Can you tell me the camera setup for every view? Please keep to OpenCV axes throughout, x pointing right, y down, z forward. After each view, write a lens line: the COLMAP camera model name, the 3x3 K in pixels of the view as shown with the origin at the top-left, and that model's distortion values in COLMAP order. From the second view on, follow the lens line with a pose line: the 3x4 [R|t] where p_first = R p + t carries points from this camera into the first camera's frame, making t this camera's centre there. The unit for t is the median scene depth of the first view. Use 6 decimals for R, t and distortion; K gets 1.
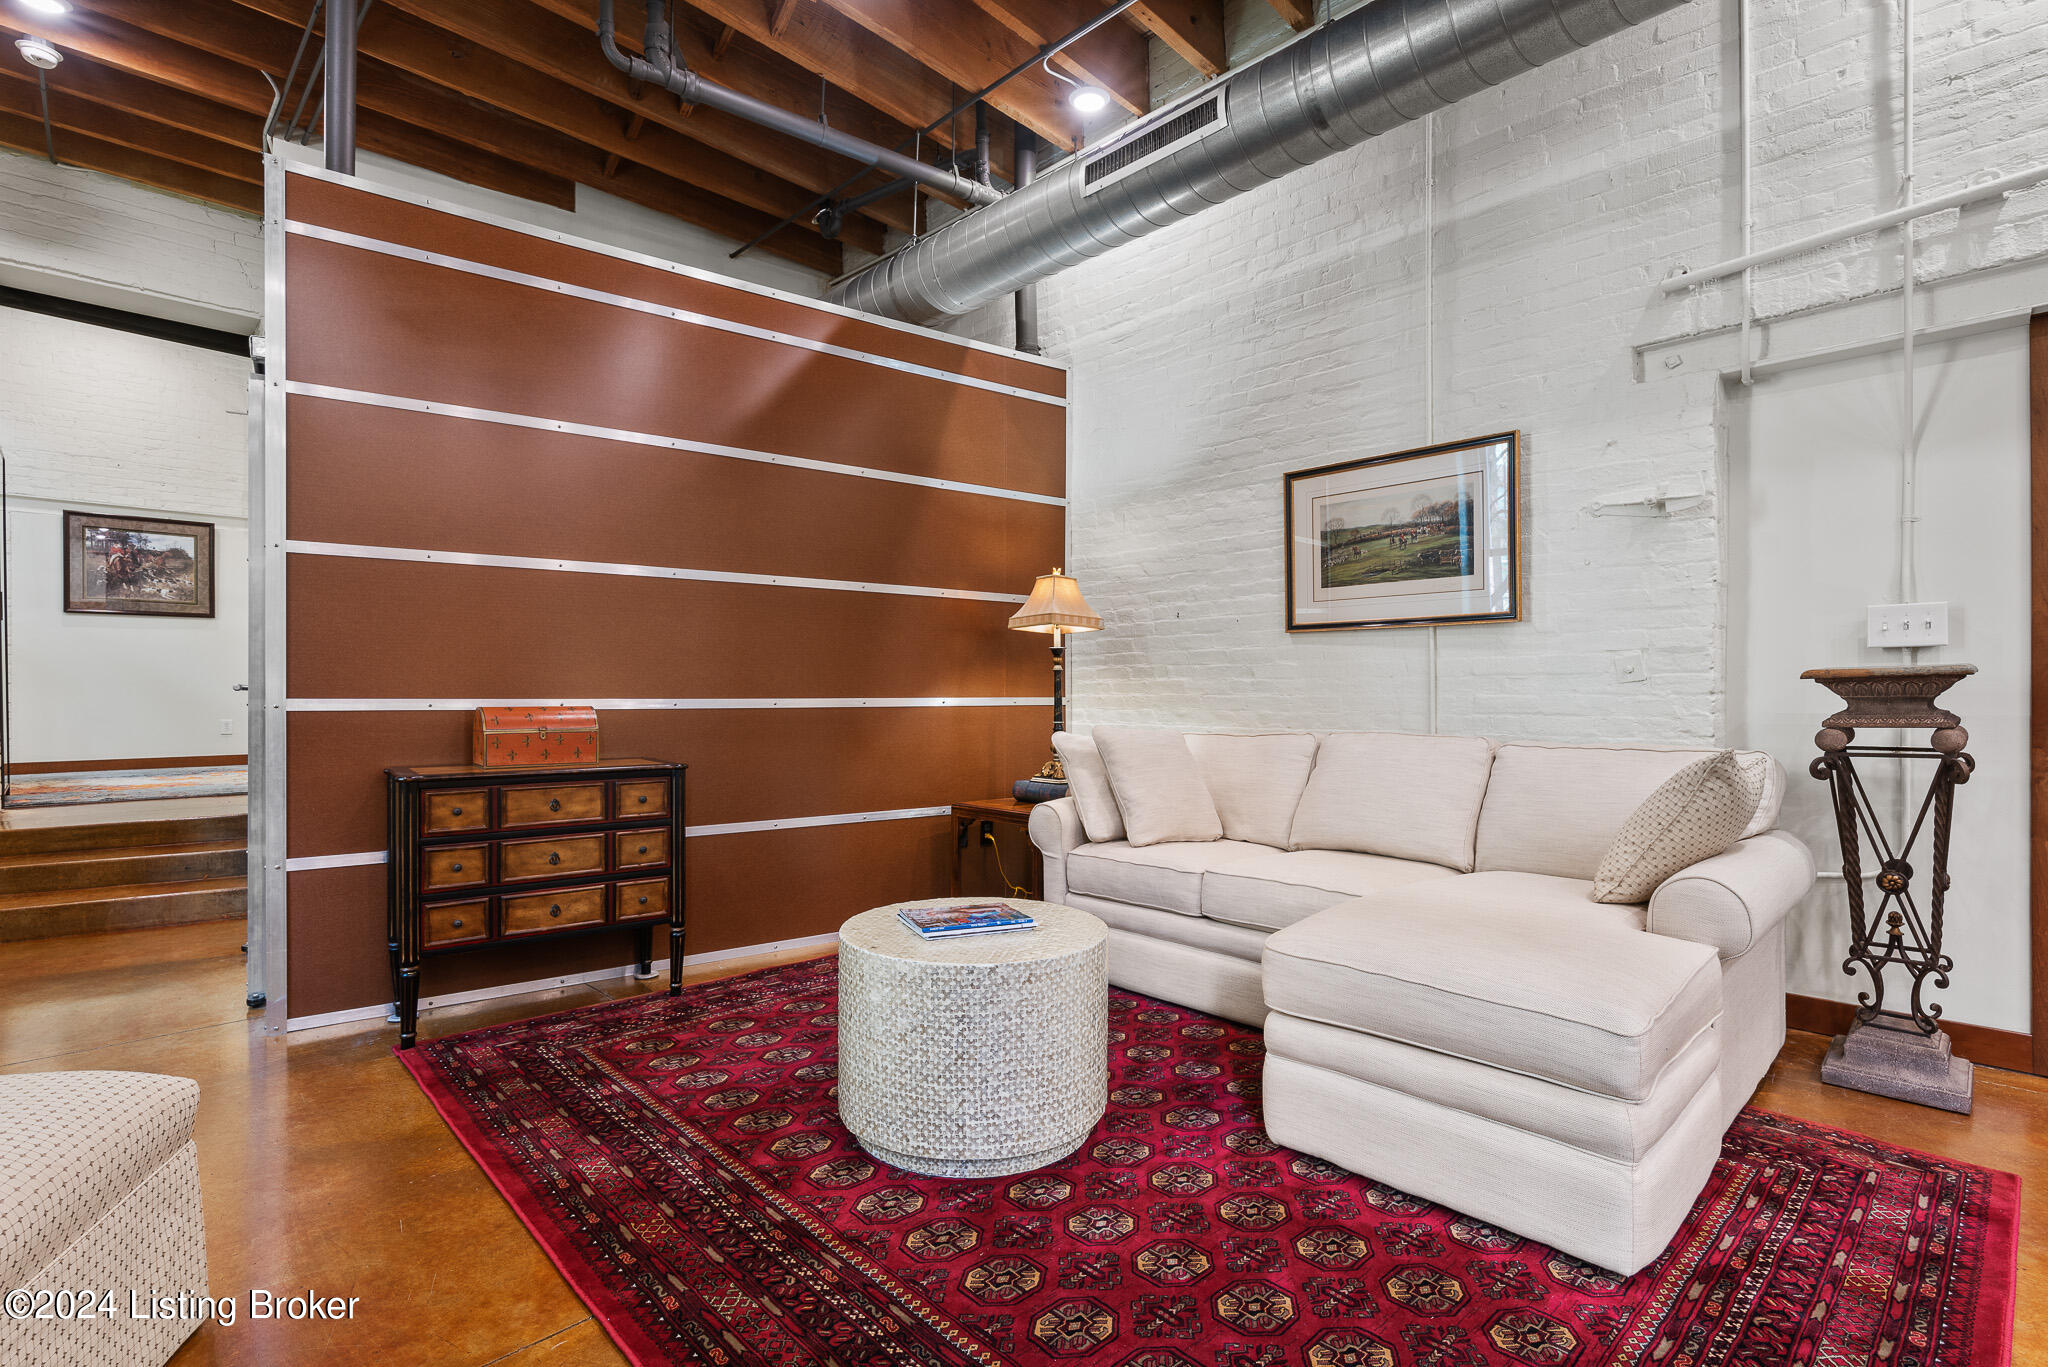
lens RADIAL K [[979.6, 0, 1014.4], [0, 979.6, 687.2], [0, 0, 1]] dist [0.002051, -0.002362]
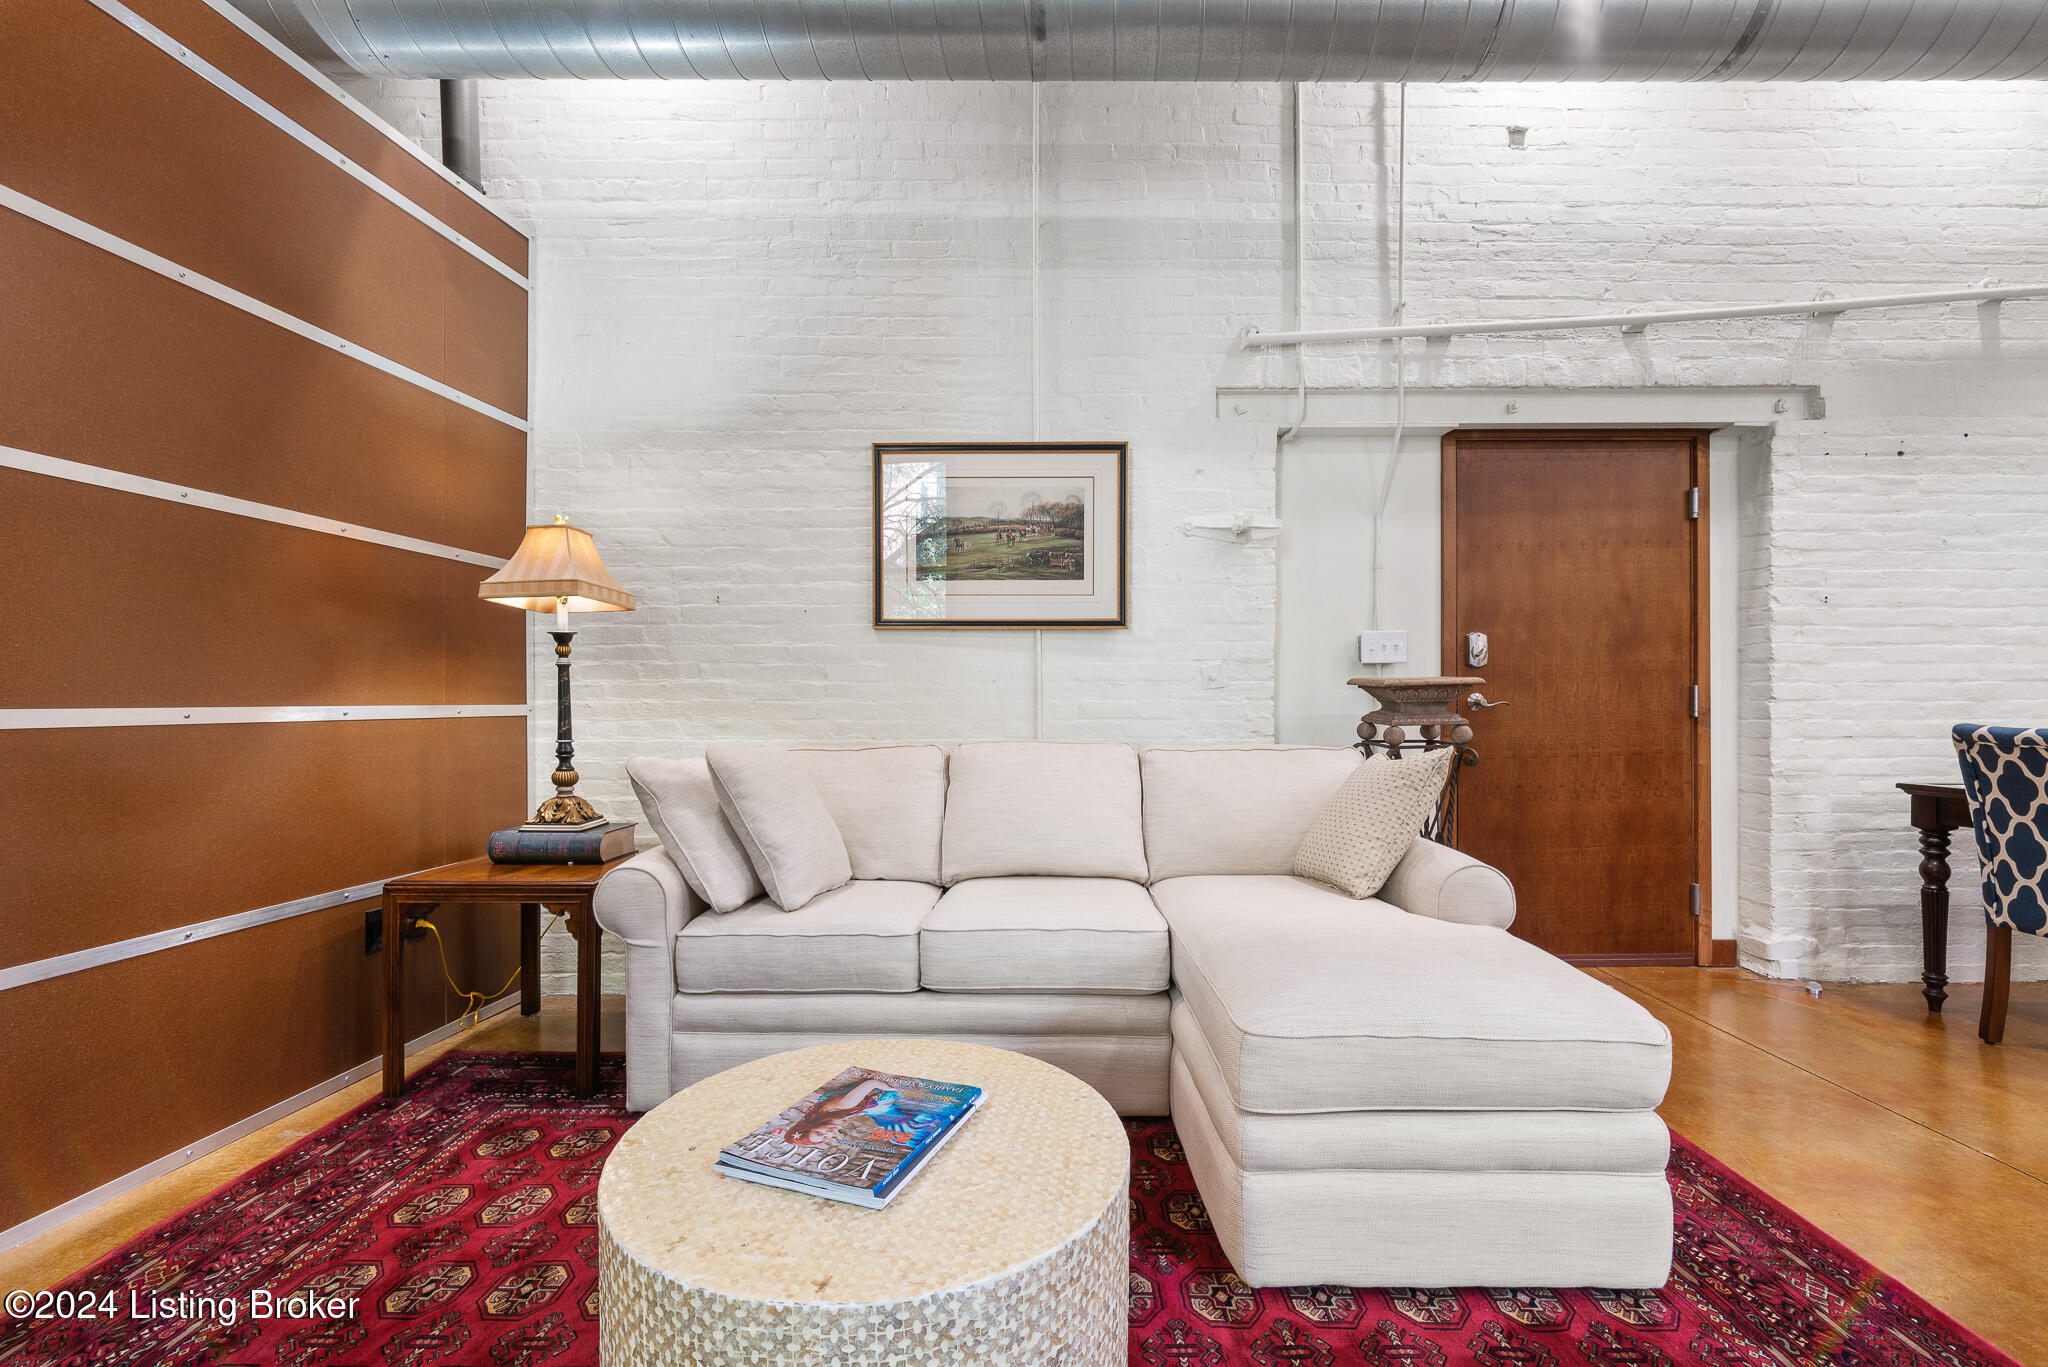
lens RADIAL K [[892.4, 0, 1026.5], [0, 892.4, 698.4], [0, 0, 1]] dist [0.001963, -0.001329]
pose [[0.689738, -0.000410, 0.724058, -0.205682], [-0.004470, 0.999978, 0.004824, 0.001774], [-0.724045, -0.006564, 0.689722, 0.369917]]
